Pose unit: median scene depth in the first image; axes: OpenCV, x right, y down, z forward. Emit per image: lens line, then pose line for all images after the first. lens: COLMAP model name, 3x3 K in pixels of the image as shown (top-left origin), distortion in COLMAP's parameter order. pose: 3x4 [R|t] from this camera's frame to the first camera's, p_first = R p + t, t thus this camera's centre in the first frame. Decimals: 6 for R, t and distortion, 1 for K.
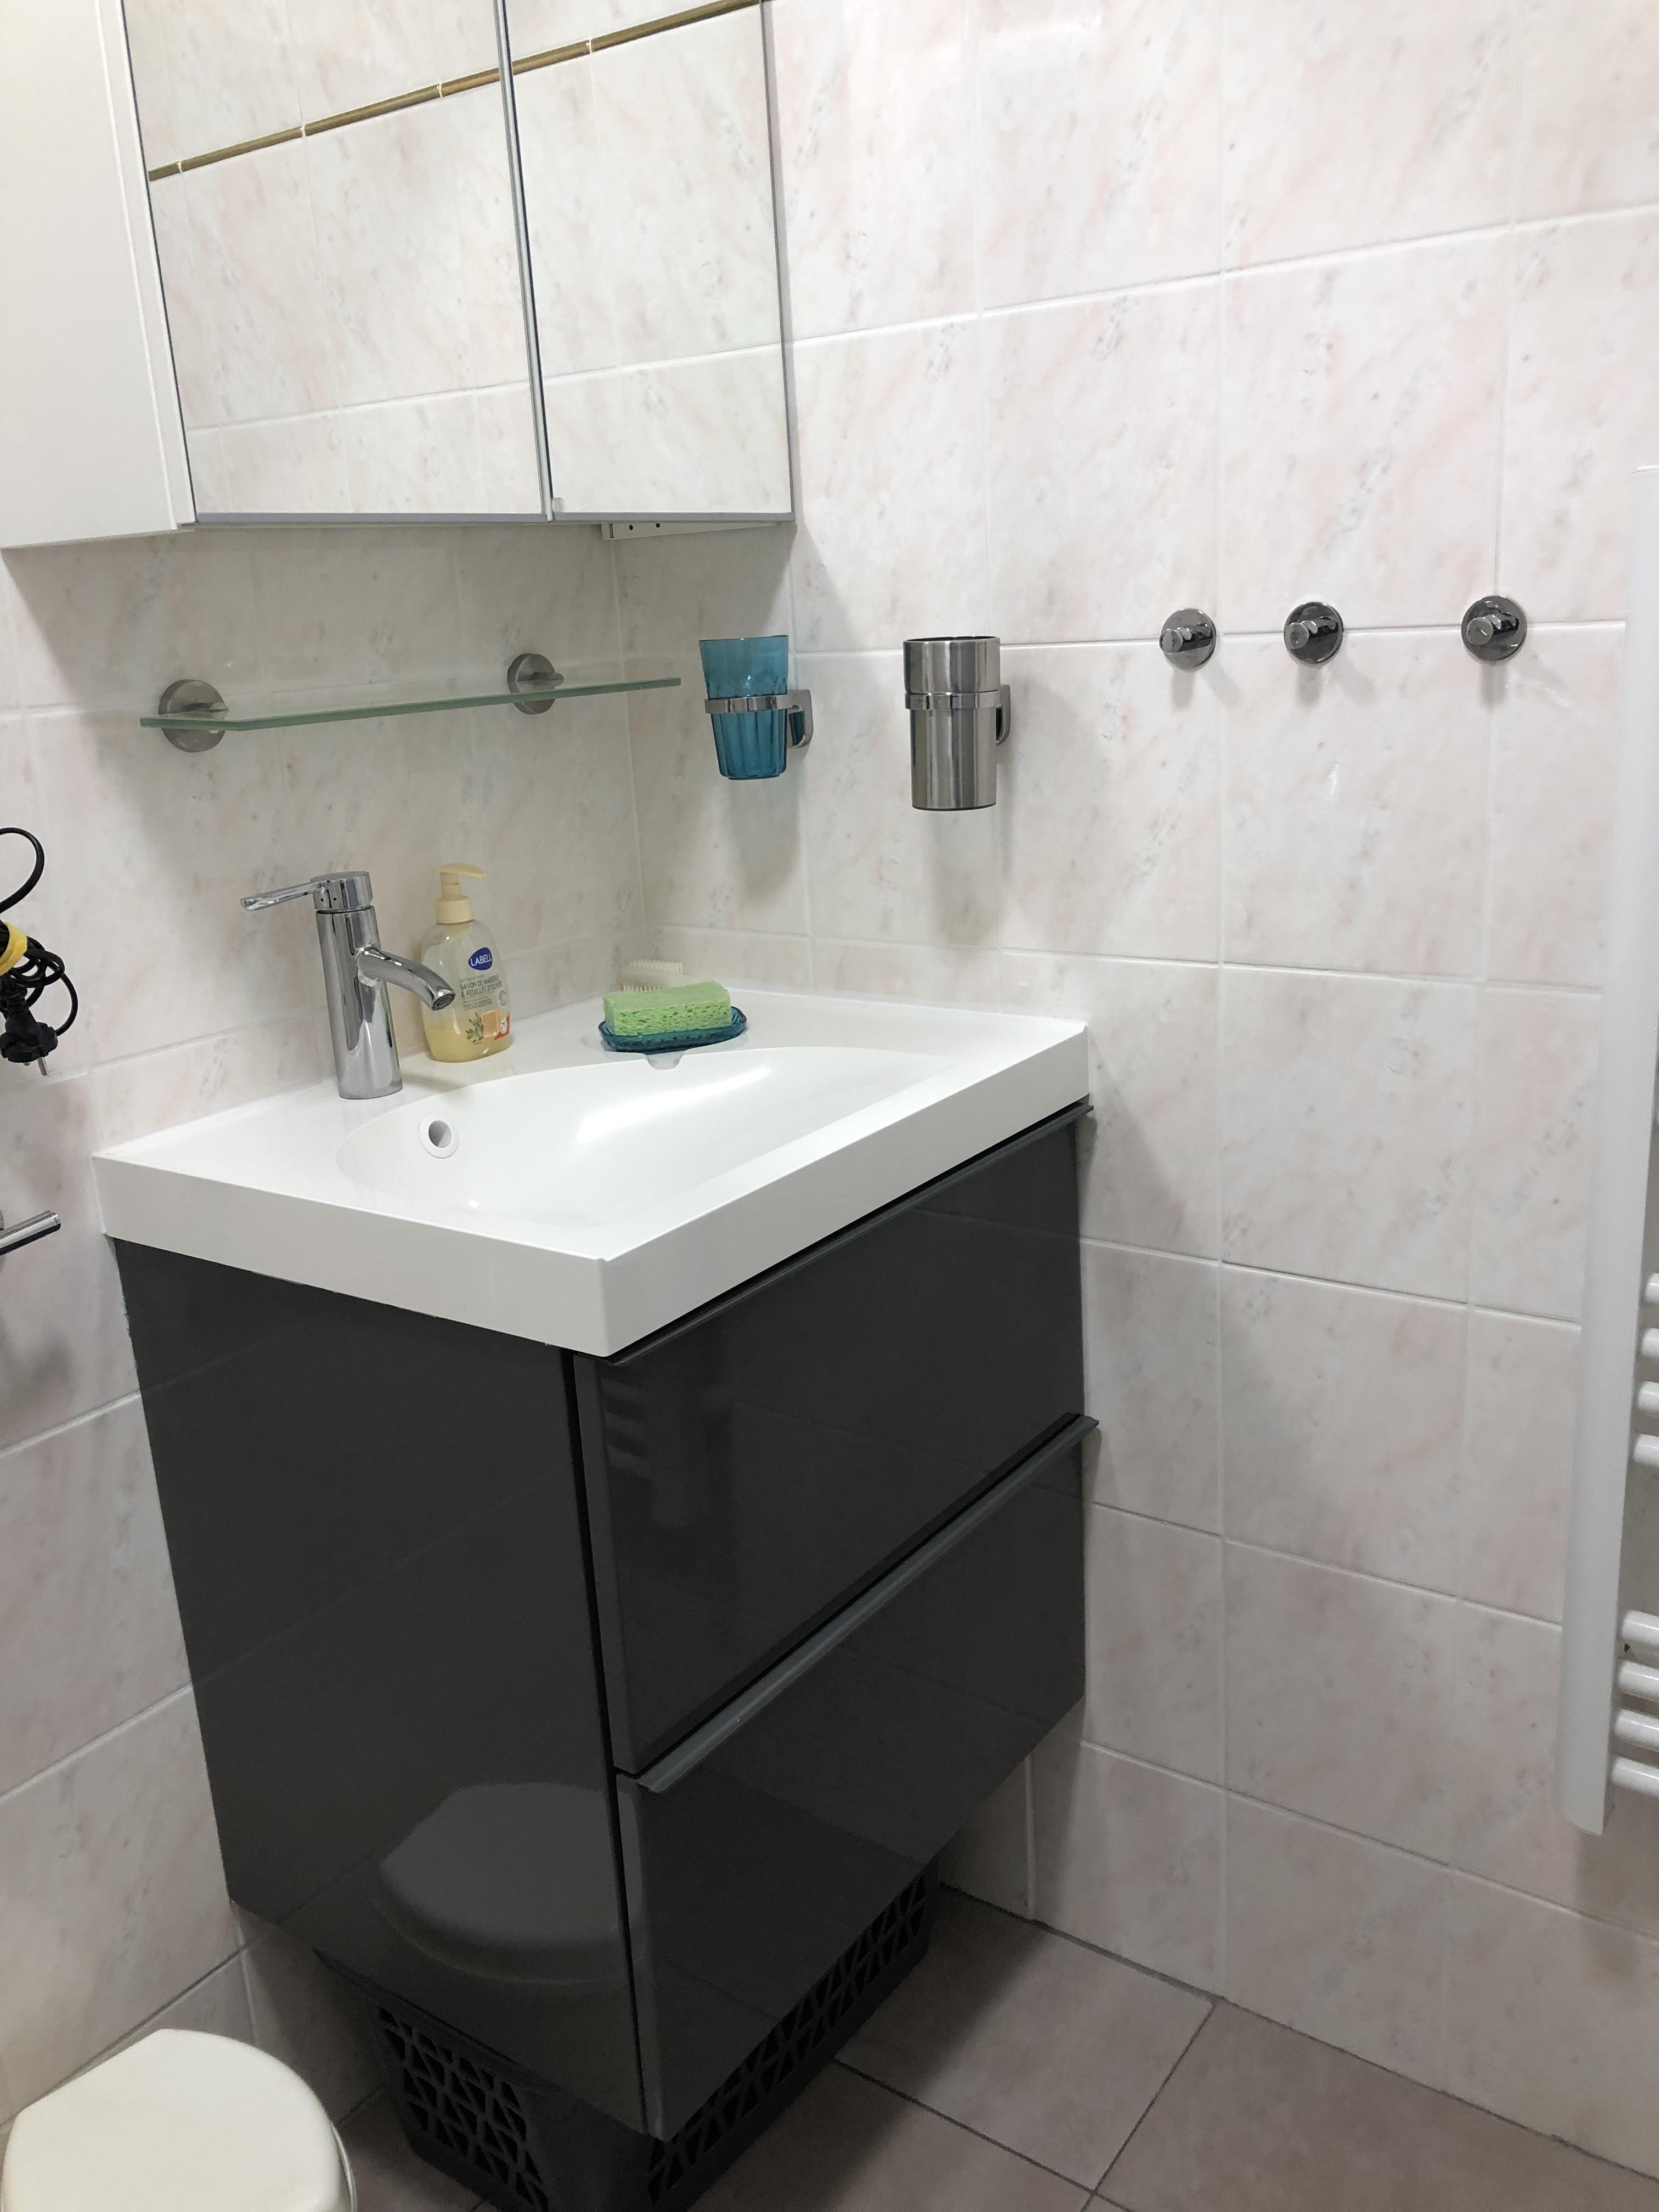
lens RADIAL K [[1816.8, 0, 830.0], [0, 1816.8, 1123.6], [0, 0, 1]] dist [0.038350, -0.054735]
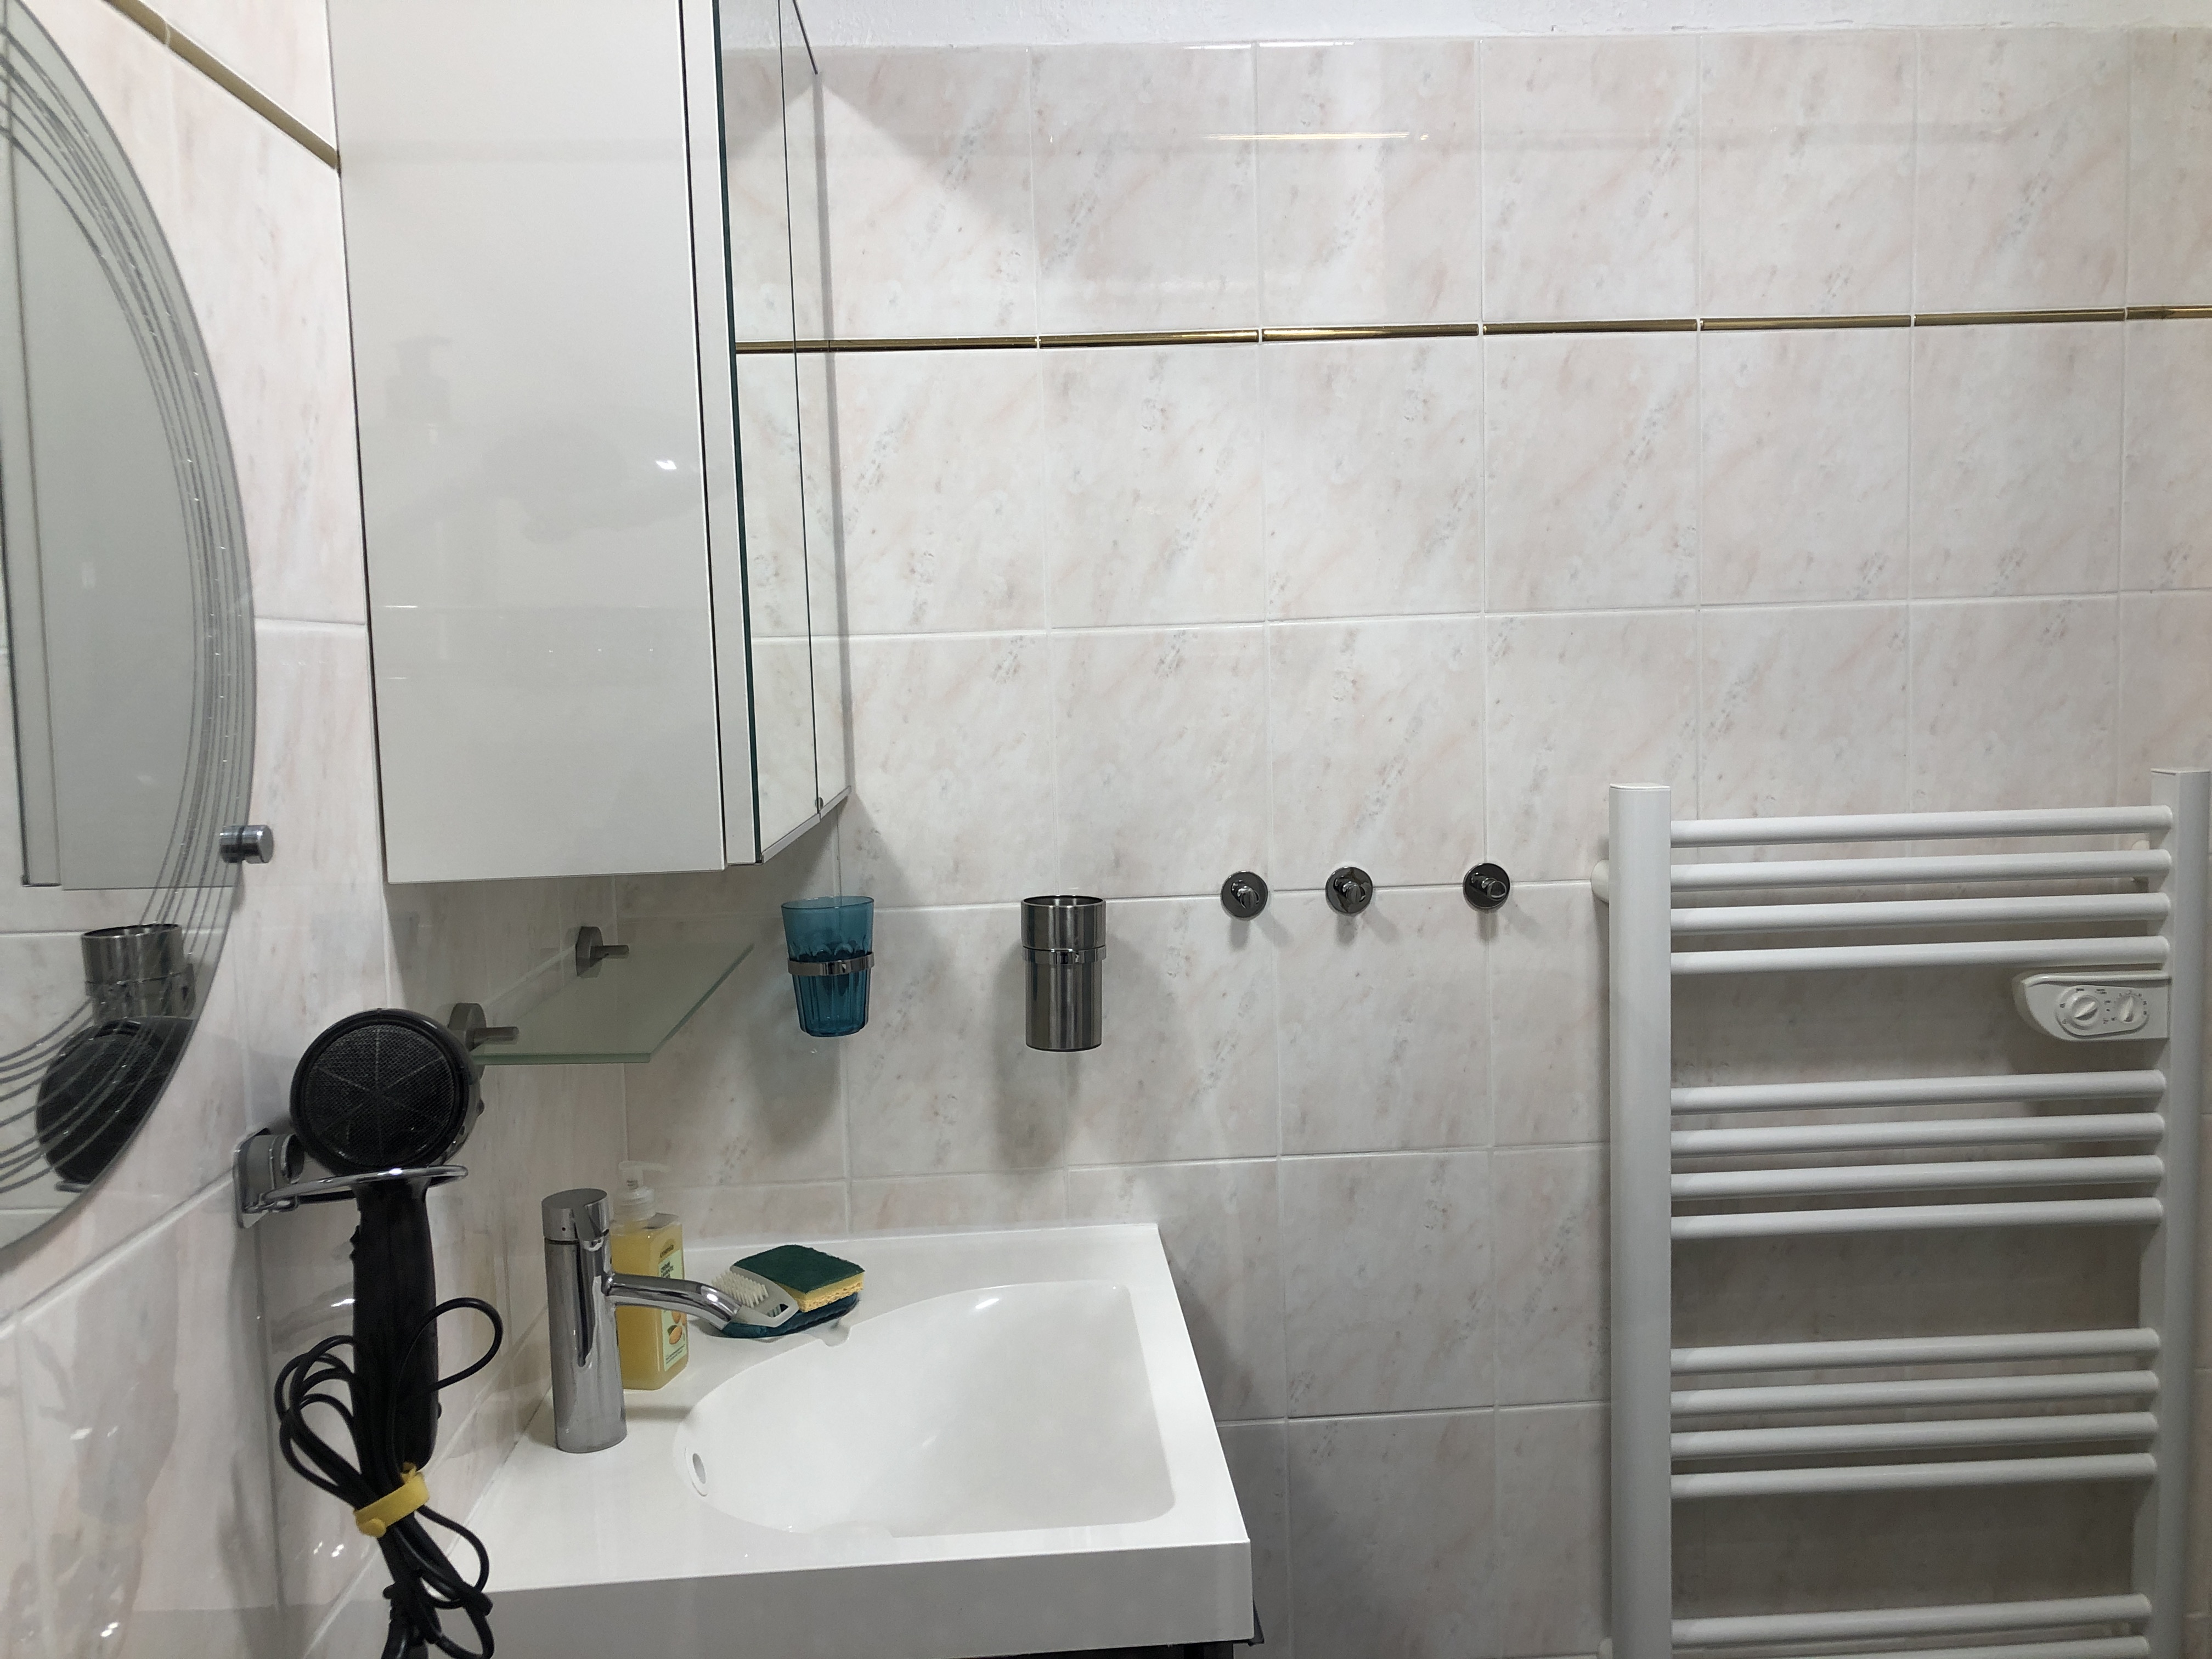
lens RADIAL K [[1816.8, 0, 1099.5], [0, 1816.8, 819.6], [0, 0, 1]] dist [0.038350, -0.054735]
pose [[0.783092, -0.024010, 0.621442, -0.631774], [0.162481, 0.972447, -0.167174, -0.127331], [-0.600306, 0.231885, 0.765416, 0.116883]]
